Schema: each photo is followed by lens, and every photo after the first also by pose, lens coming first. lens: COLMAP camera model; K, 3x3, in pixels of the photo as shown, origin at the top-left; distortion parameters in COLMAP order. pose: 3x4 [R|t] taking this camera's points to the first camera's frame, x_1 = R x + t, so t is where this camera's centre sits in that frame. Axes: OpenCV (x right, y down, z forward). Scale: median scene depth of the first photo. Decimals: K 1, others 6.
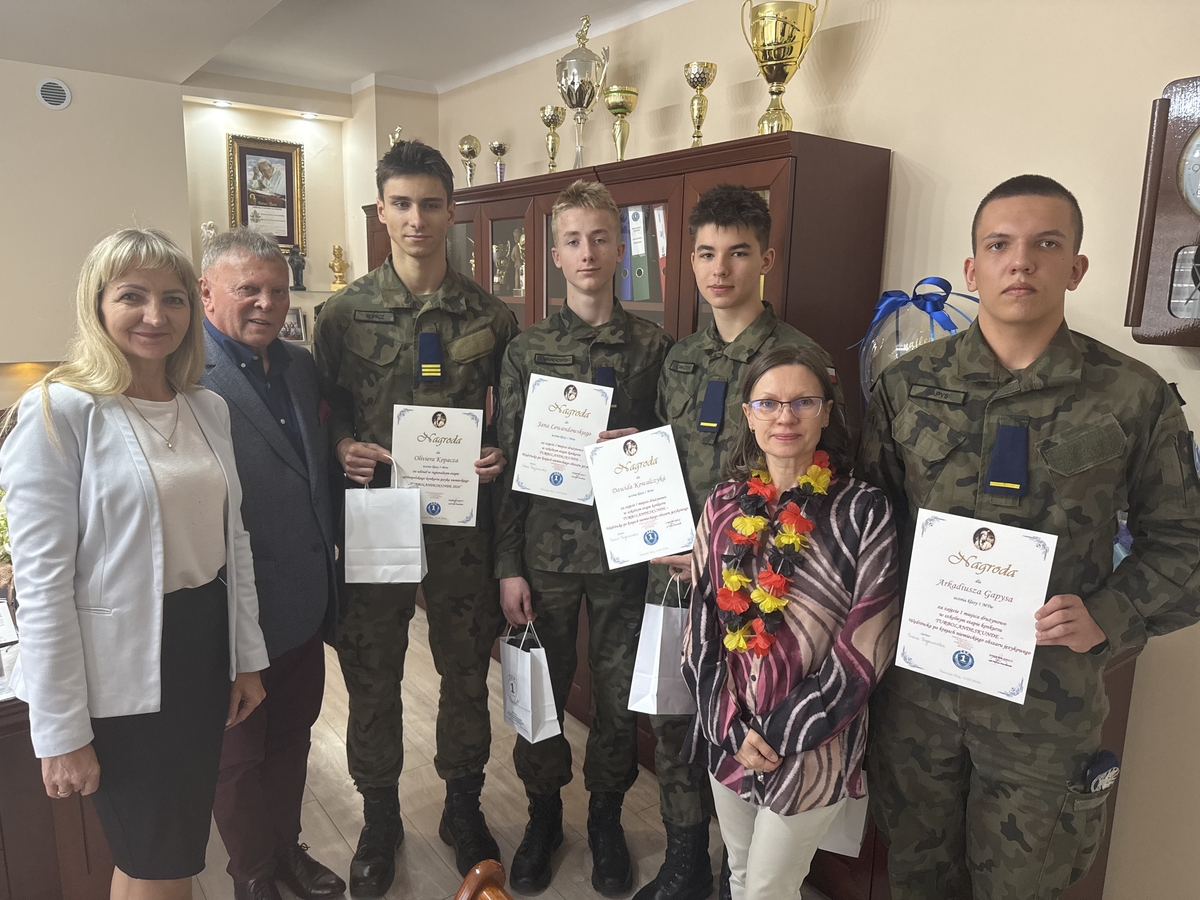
lens RADIAL K [[868.5, 0, 603.4], [0, 868.5, 441.2], [0, 0, 1]] dist [0.020124, -0.031473]
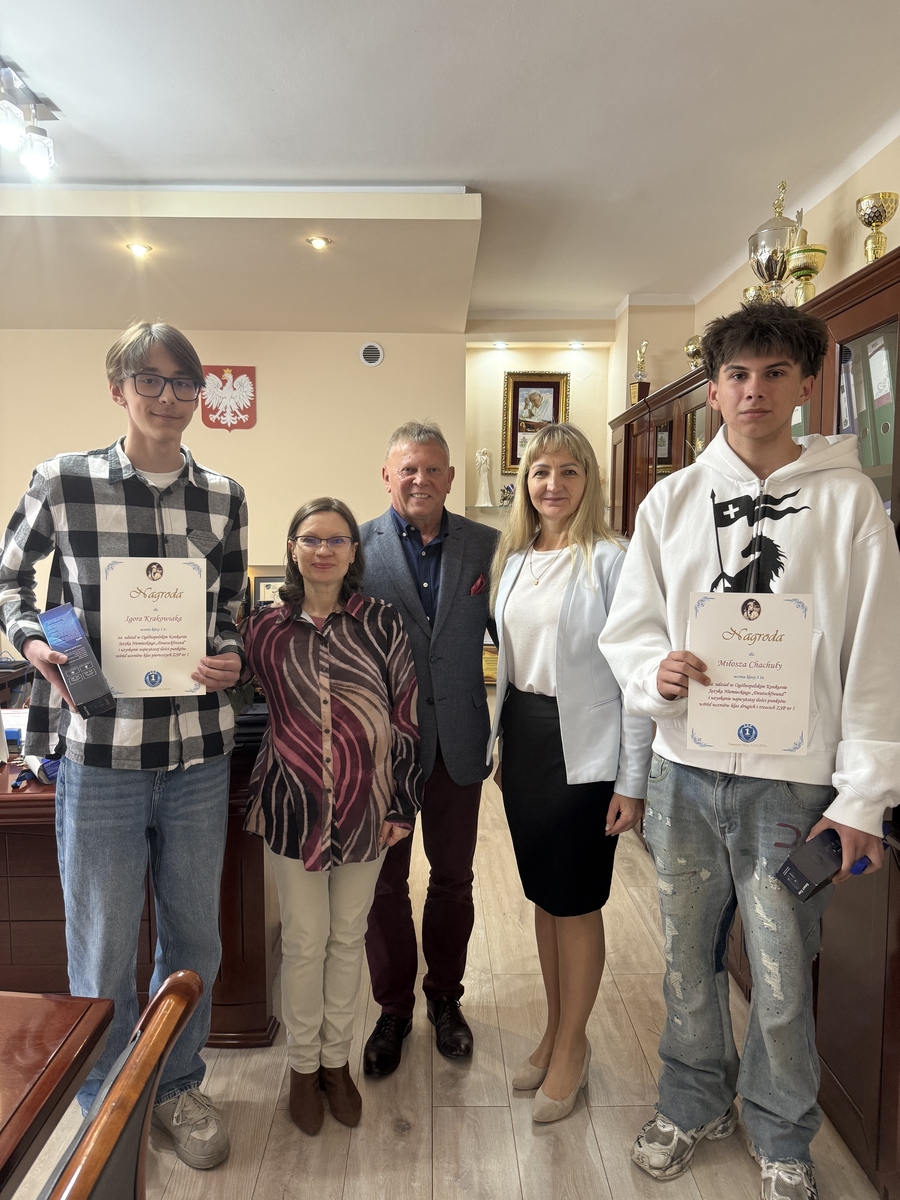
lens RADIAL K [[868.5, 0, 443.3], [0, 868.5, 599.2], [0, 0, 1]] dist [0.020124, -0.031473]
pose [[0.813171, 0.025771, -0.581455, 0.215670], [-0.084373, 0.993686, -0.073955, 0.039110], [0.575877, 0.109197, 0.810211, 0.098791]]
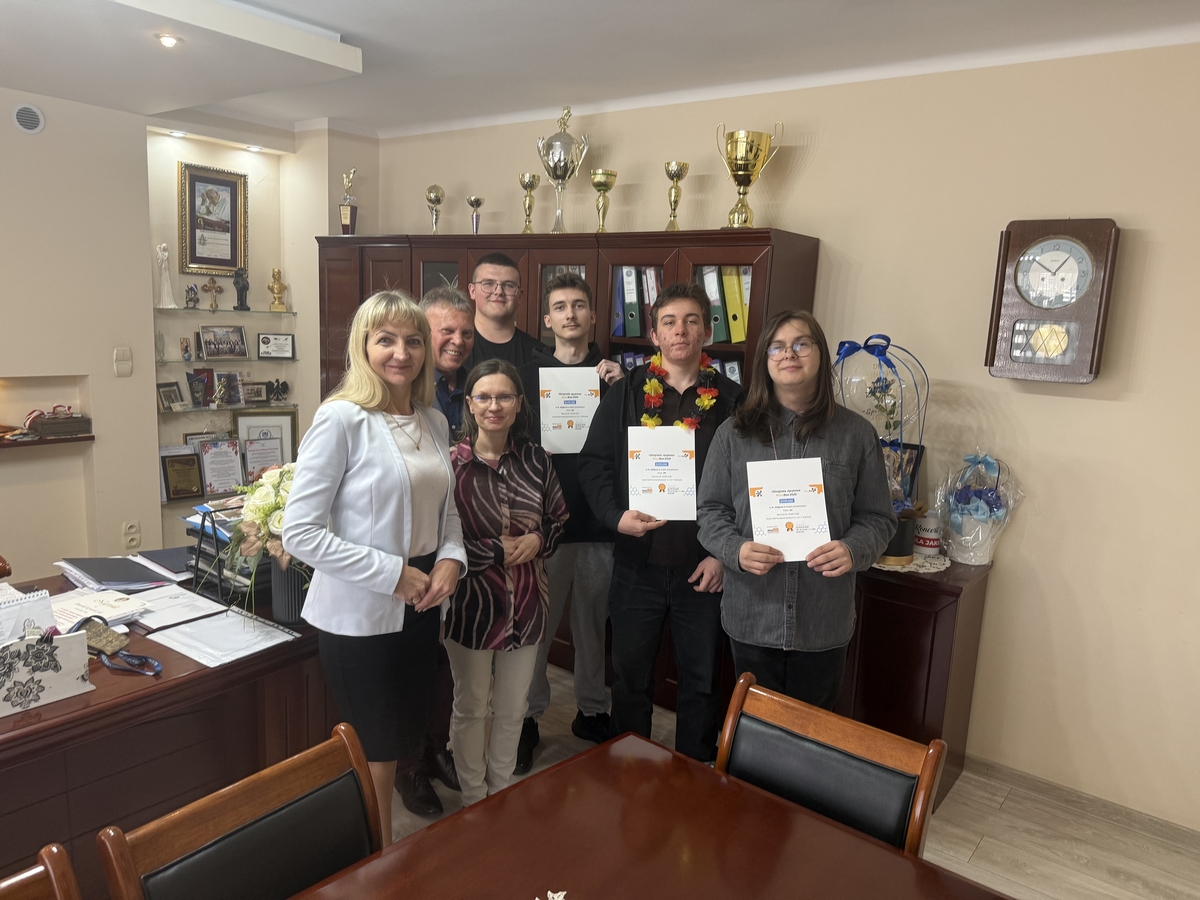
lens RADIAL K [[868.5, 0, 611.1], [0, 868.5, 446.3], [0, 0, 1]] dist [0.020124, -0.031473]
pose [[0.961387, -0.014254, 0.274831, -0.290012], [0.015757, 0.999871, -0.003260, 0.006585], [-0.274749, 0.007464, 0.961487, -0.210021]]
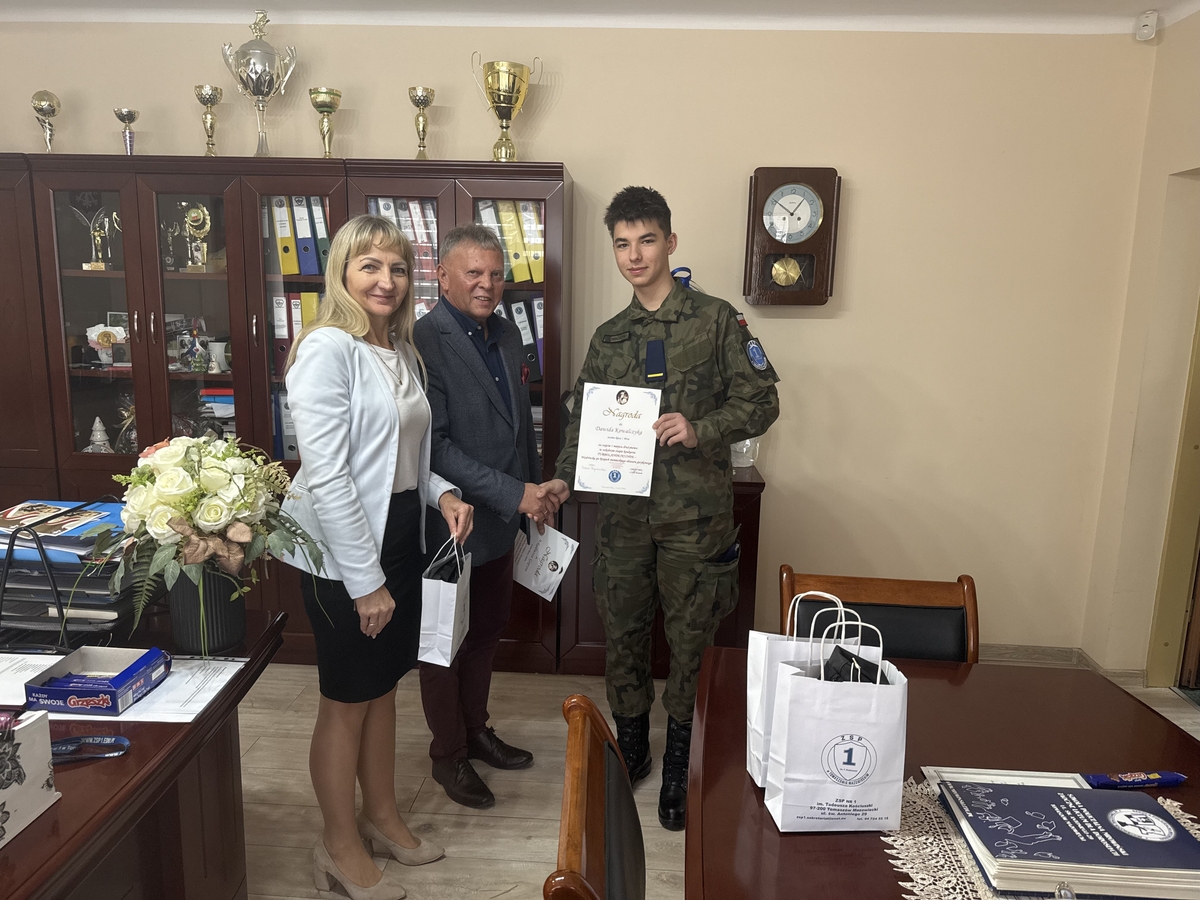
lens RADIAL K [[868.5, 0, 595.7], [0, 868.5, 455.0], [0, 0, 1]] dist [0.020124, -0.031473]
pose [[0.628814, -0.138626, 0.765098, -0.604638], [0.121006, 0.989437, 0.079822, 0.012149], [-0.768082, 0.042388, 0.638947, 0.029996]]
